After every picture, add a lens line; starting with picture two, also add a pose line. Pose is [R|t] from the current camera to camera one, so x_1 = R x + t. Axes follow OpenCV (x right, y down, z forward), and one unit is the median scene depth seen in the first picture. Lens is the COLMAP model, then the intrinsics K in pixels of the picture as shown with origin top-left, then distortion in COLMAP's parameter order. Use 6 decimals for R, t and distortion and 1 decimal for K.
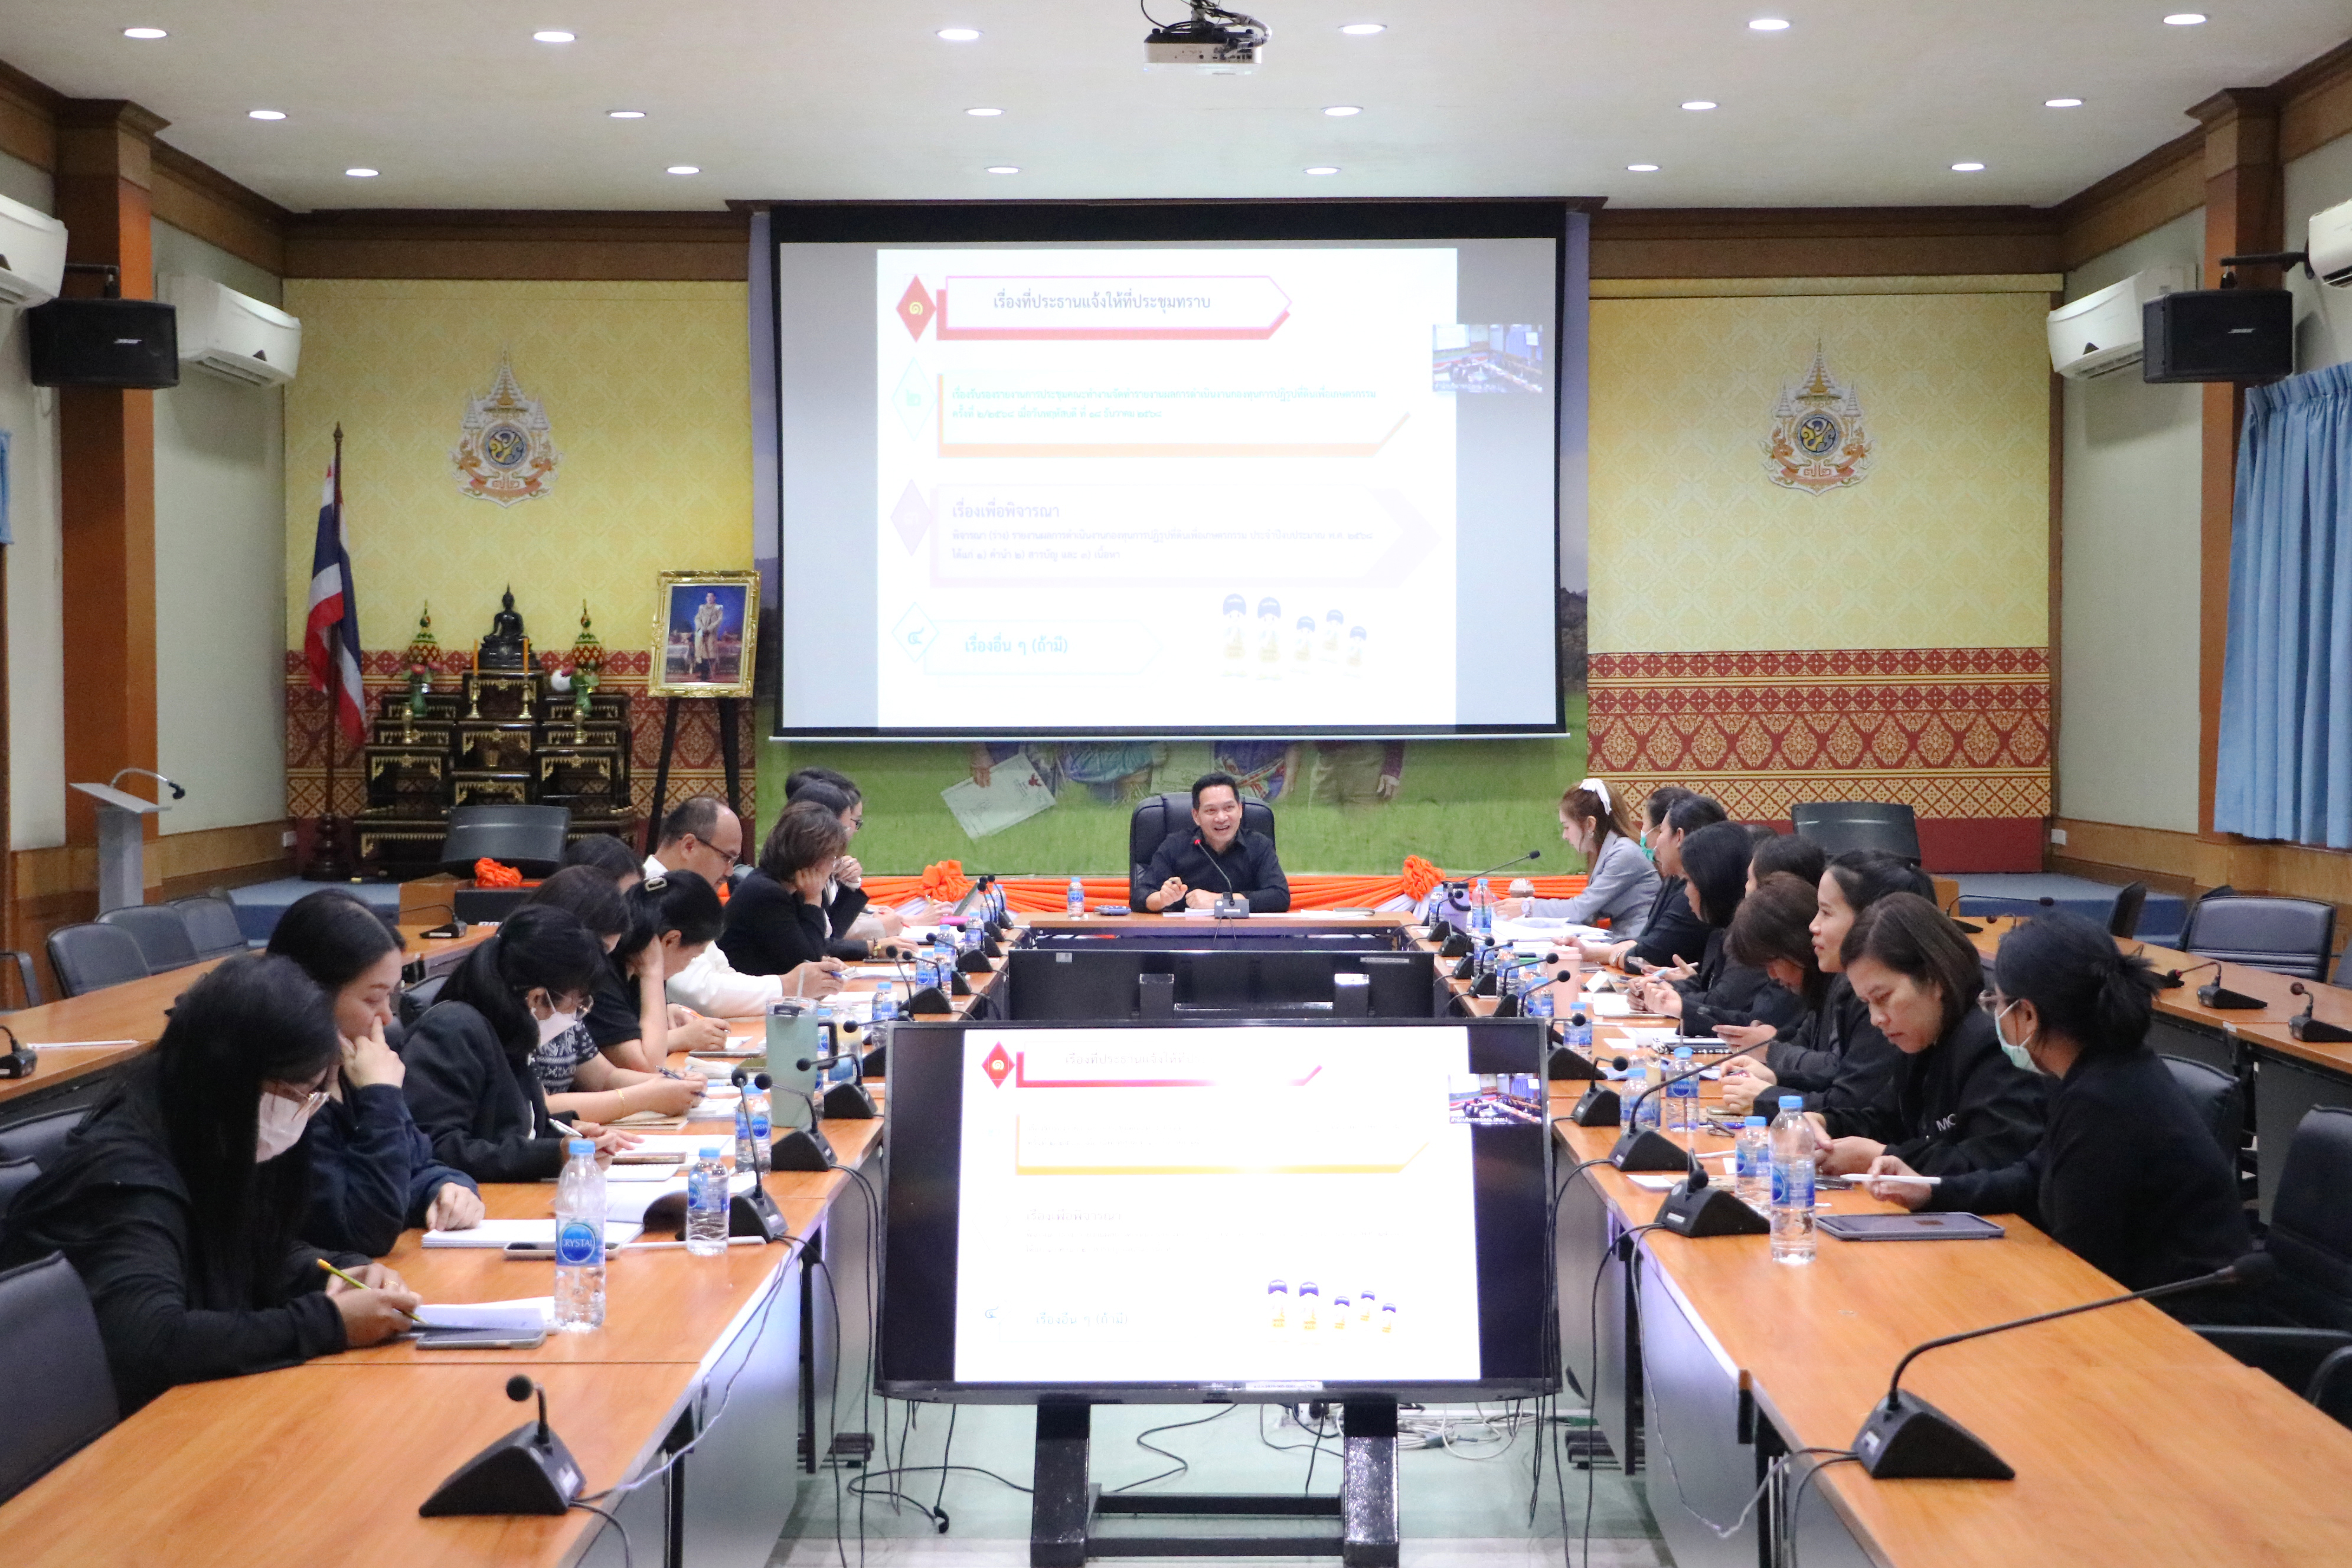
lens RADIAL K [[3818.0, 0, 1181.5], [0, 3818.0, 718.7], [0, 0, 1]] dist [0.020891, -0.230296]
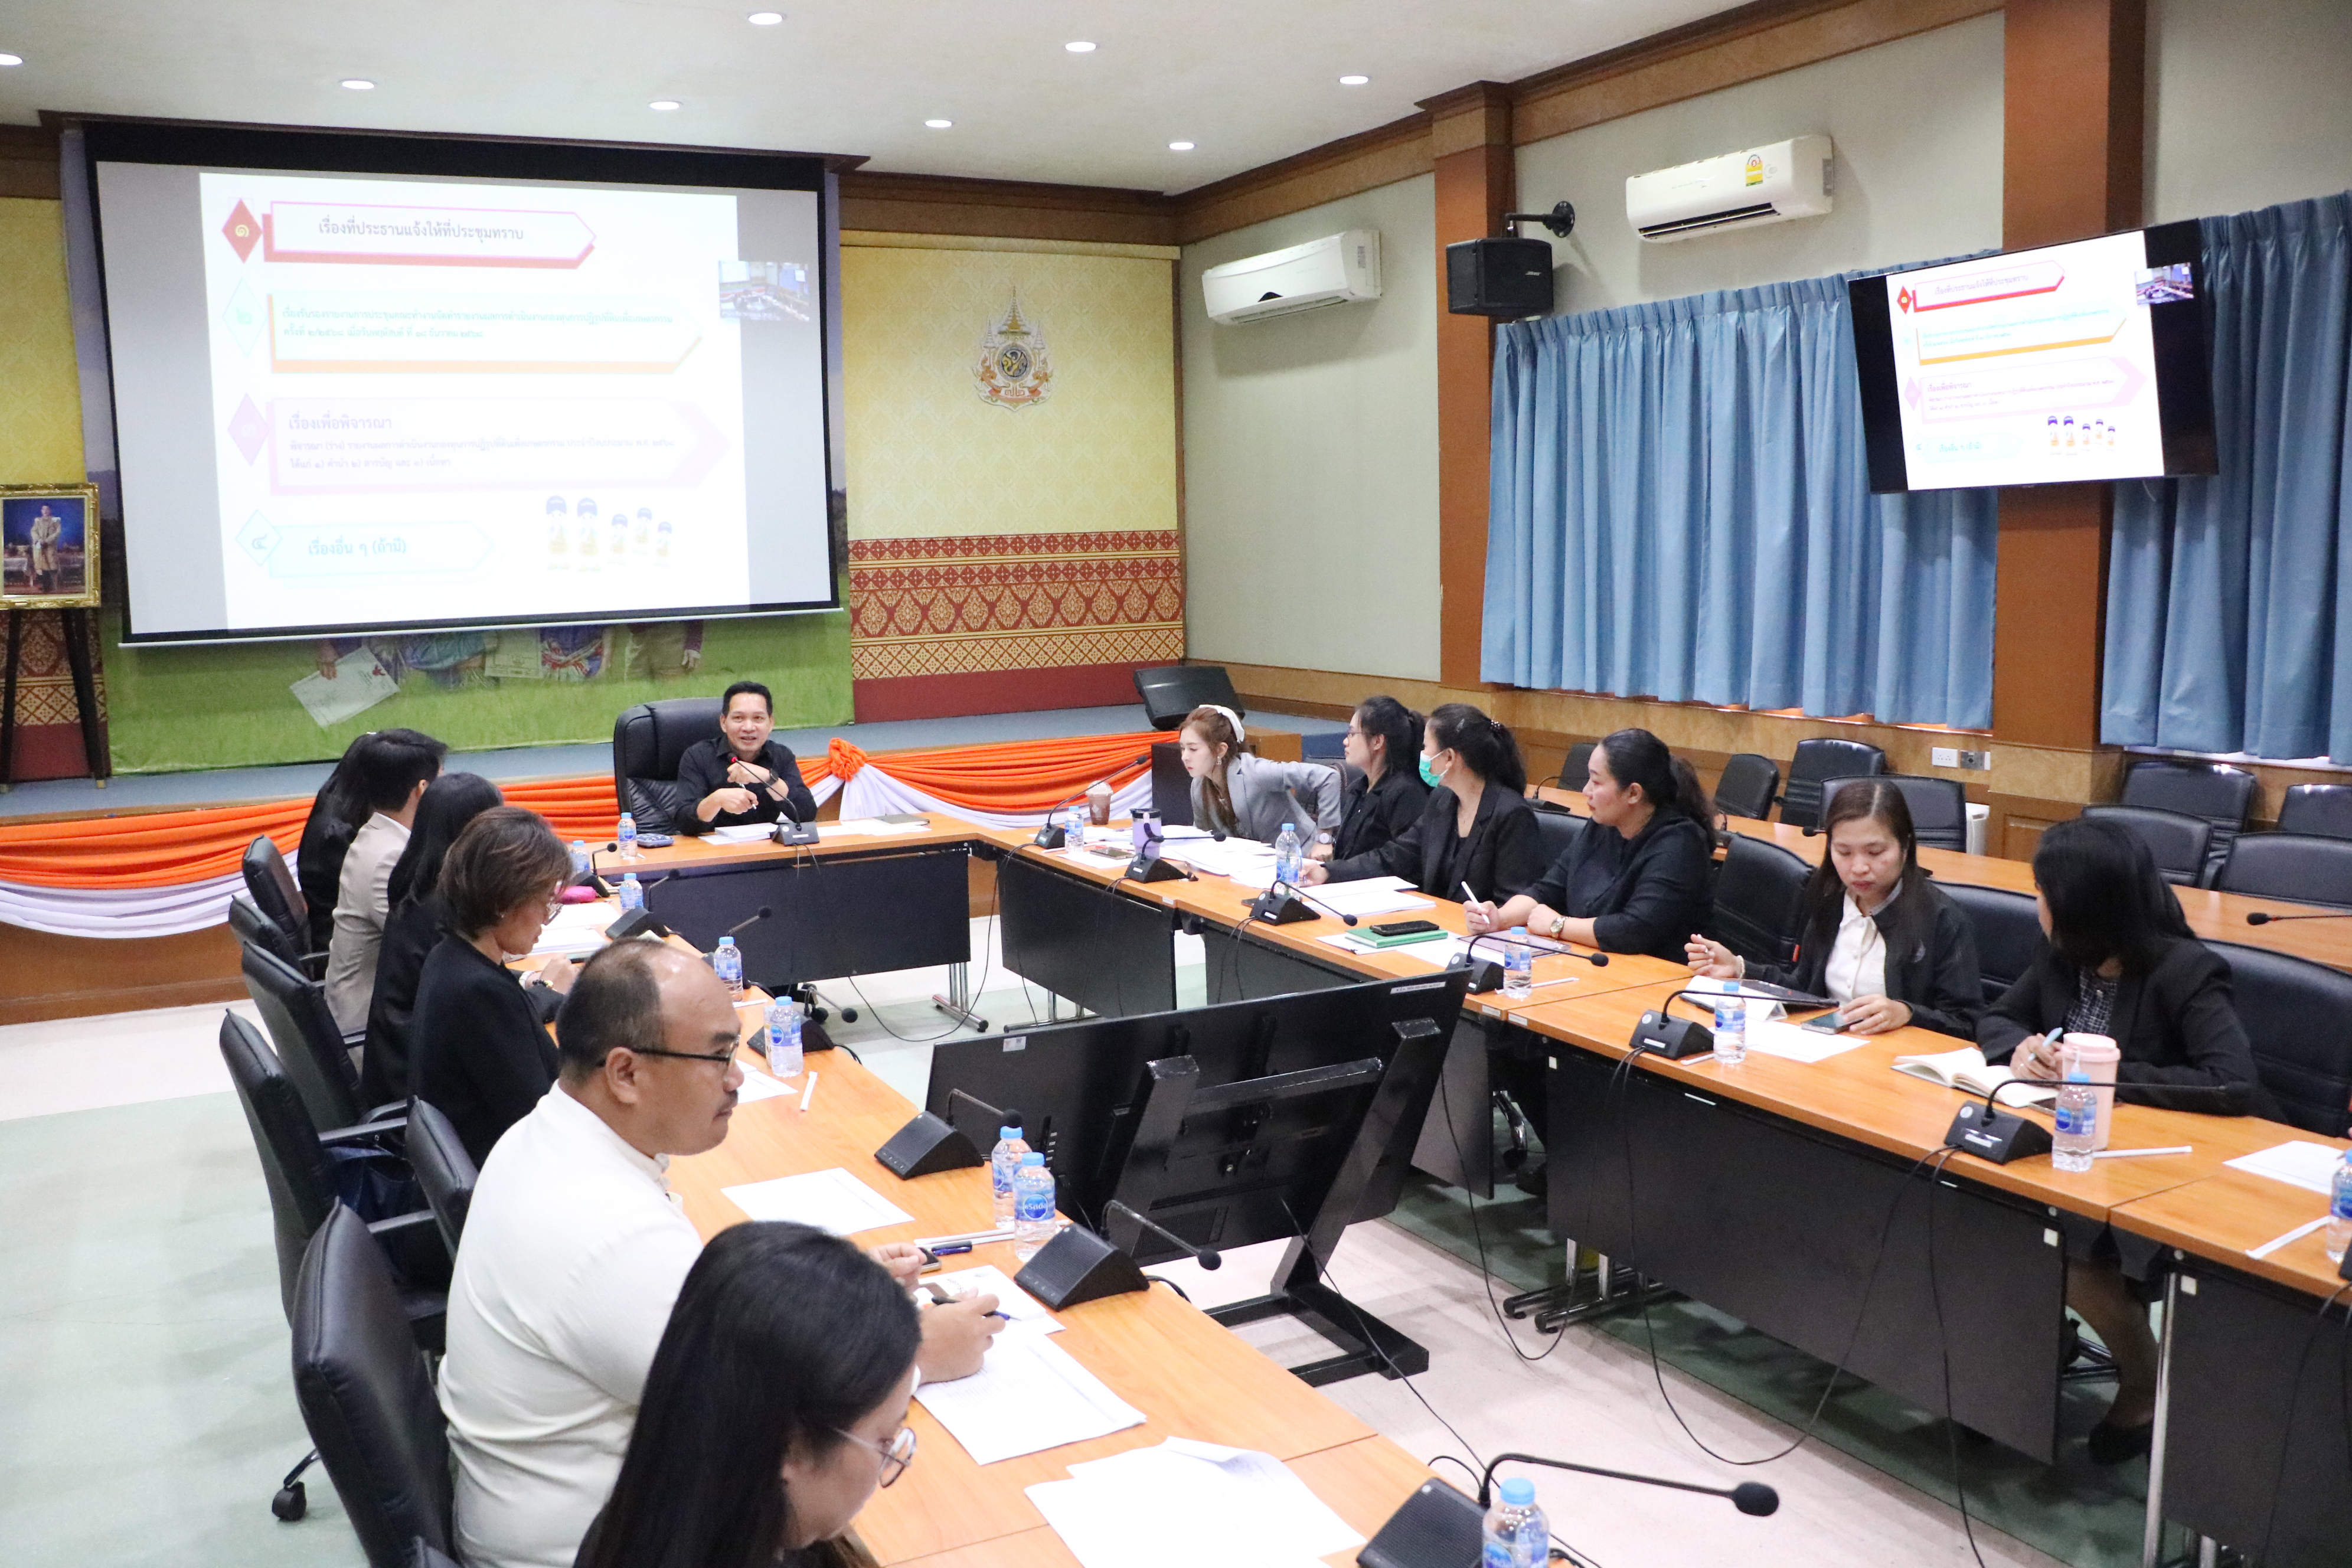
lens RADIAL K [[1887.1, 0, 1176.0], [0, 1887.1, 784.0], [0, 0, 1]] dist [-0.204680, 0.152912]
pose [[0.874906, -0.076151, 0.478268, -0.091174], [0.019753, 0.992350, 0.121869, -0.010836], [-0.483889, -0.097177, 0.869717, 0.432264]]
